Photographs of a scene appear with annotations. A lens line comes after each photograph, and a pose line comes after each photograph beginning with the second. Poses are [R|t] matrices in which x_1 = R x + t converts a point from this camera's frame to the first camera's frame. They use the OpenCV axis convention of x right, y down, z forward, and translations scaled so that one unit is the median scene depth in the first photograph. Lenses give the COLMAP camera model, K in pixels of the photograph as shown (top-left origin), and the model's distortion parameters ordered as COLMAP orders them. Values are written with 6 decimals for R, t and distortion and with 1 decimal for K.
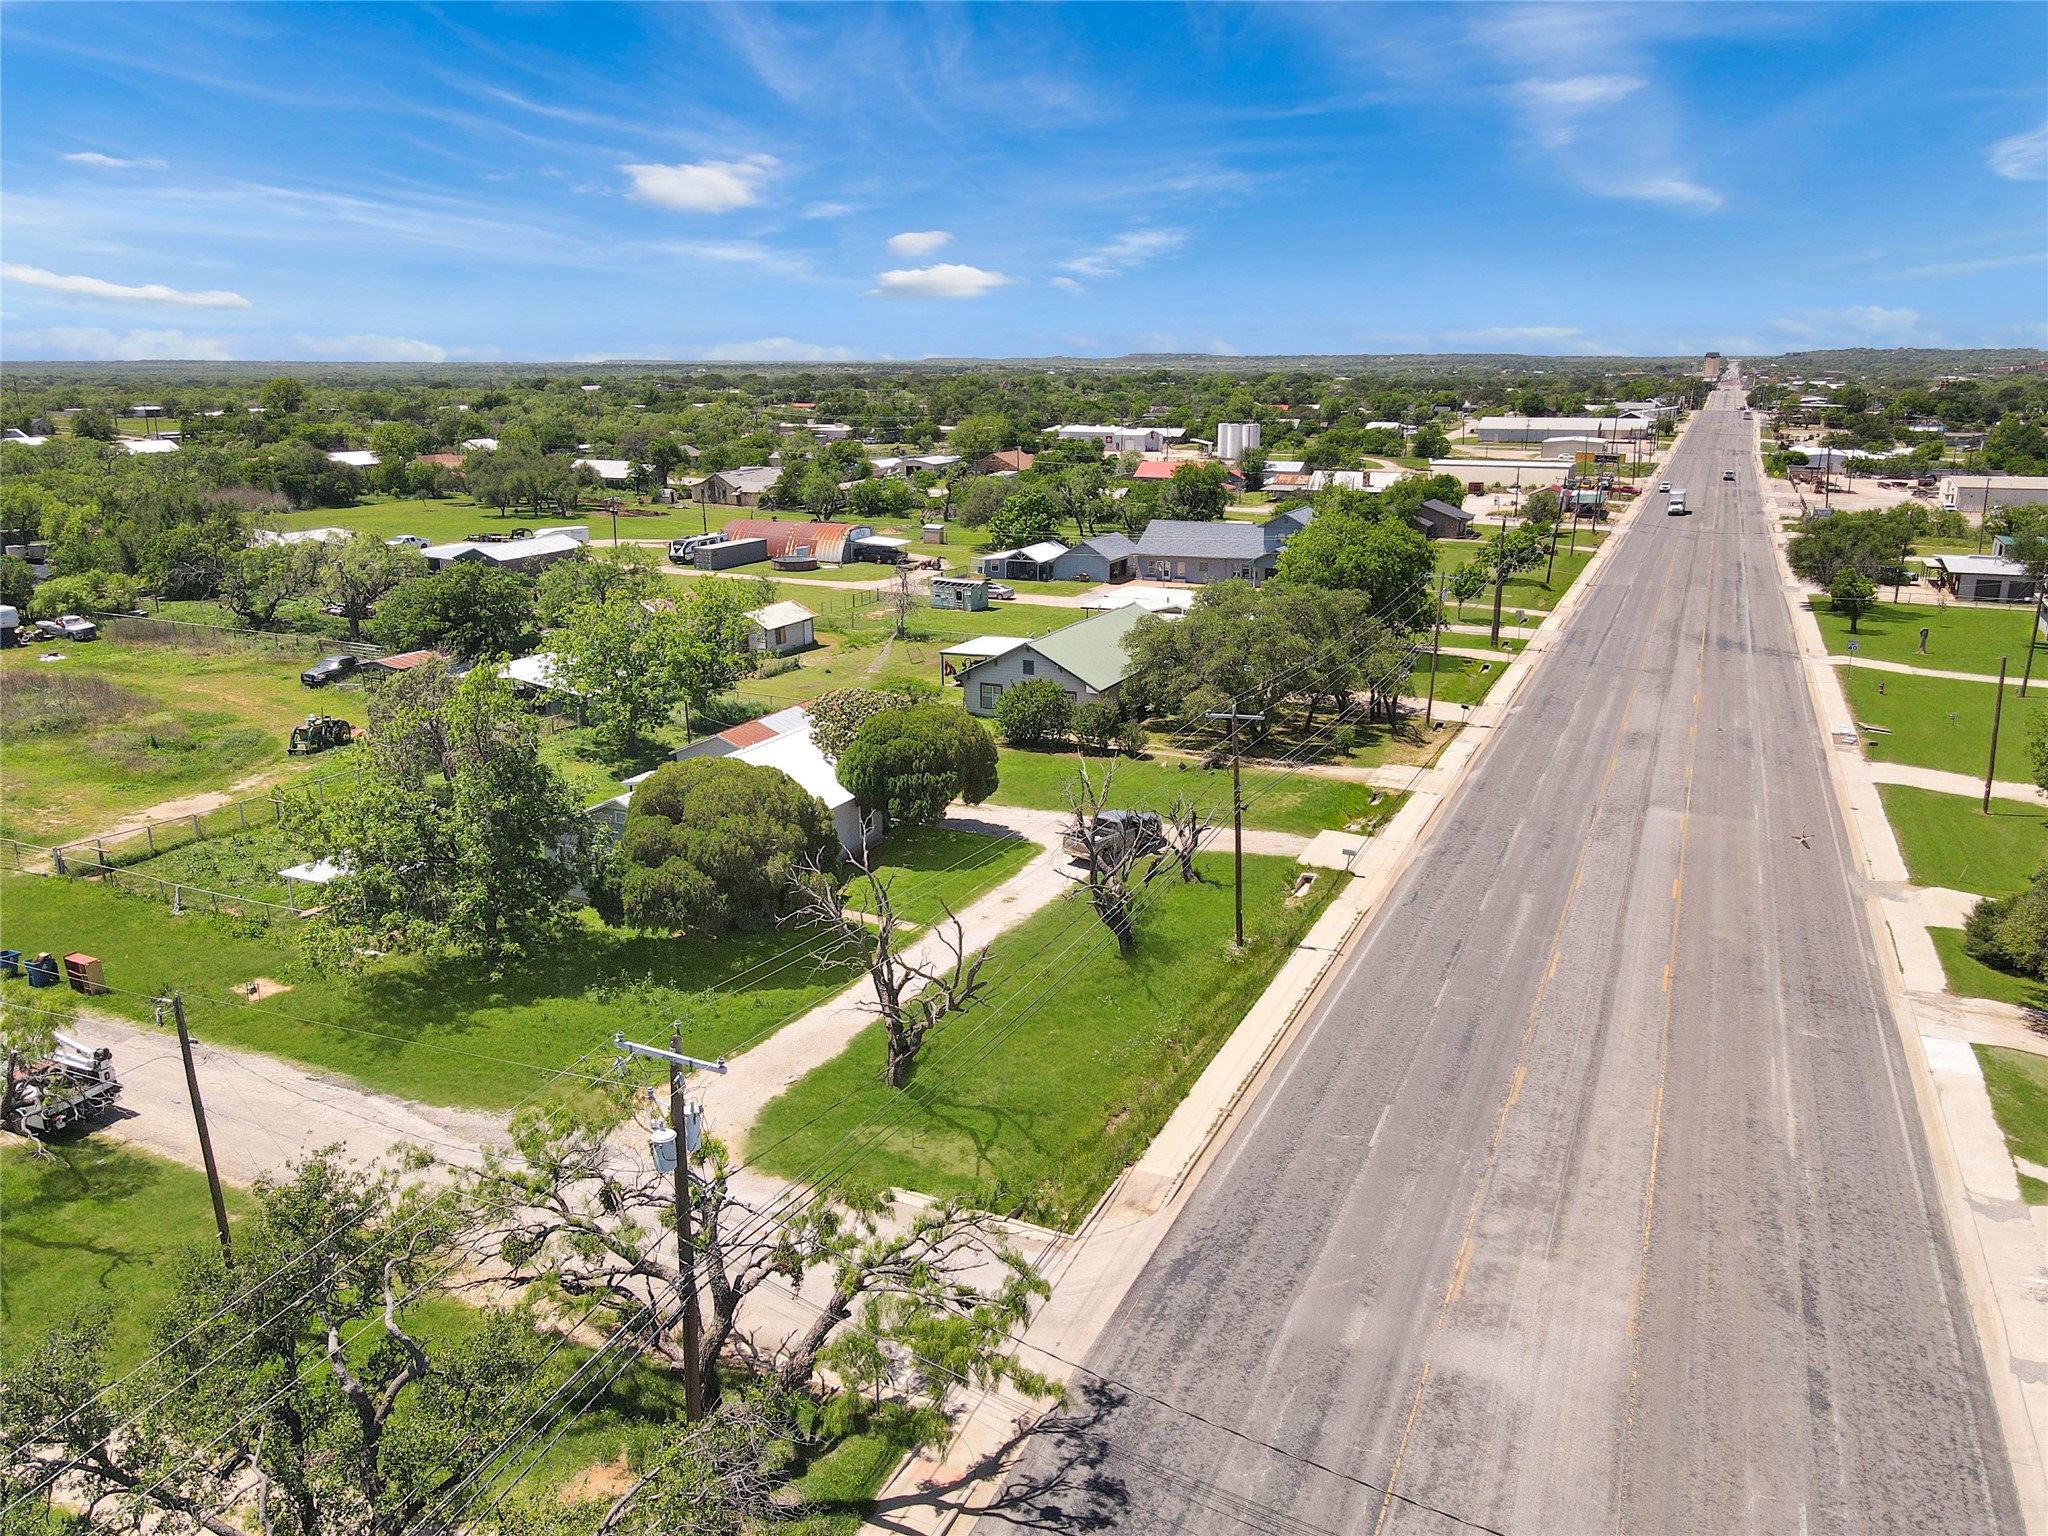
lens RADIAL K [[1502.1, 0, 1024.8], [0, 1502.1, 757.6], [0, 0, 1]] dist [0.041390, -0.031921]
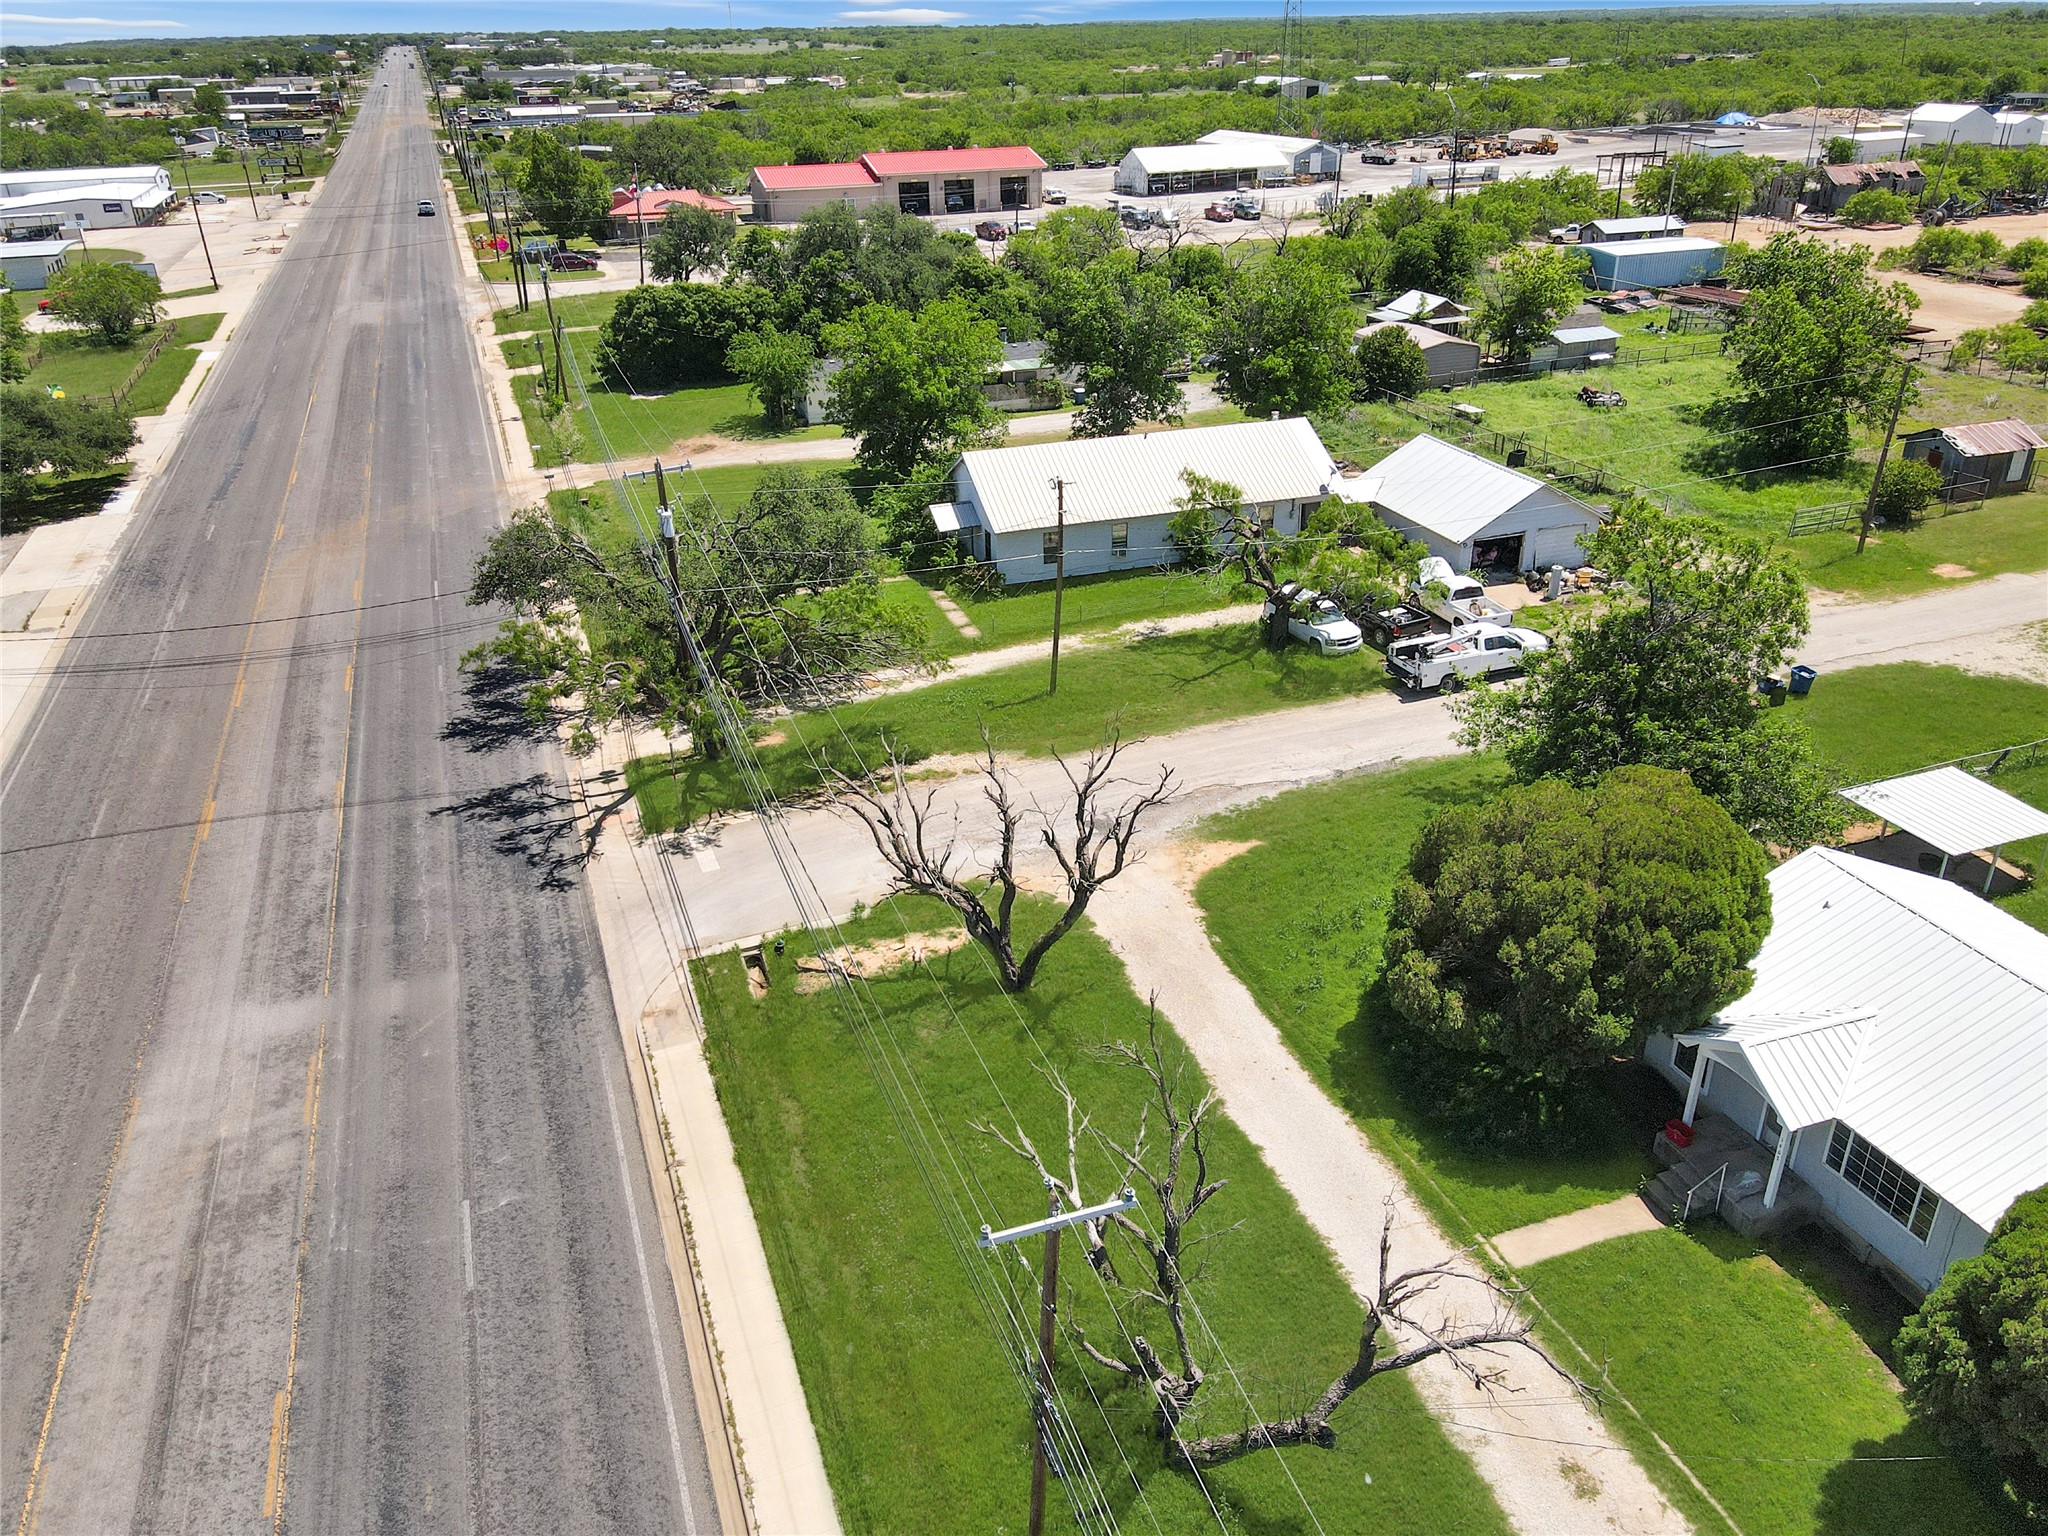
lens RADIAL K [[1502.1, 0, 1024.8], [0, 1502.1, 757.6], [0, 0, 1]] dist [0.041390, -0.031921]
pose [[-0.714593, 0.325503, -0.619197, 0.506447], [-0.149566, 0.793588, 0.589787, -0.496308], [0.683364, 0.514069, -0.518408, 1.746001]]
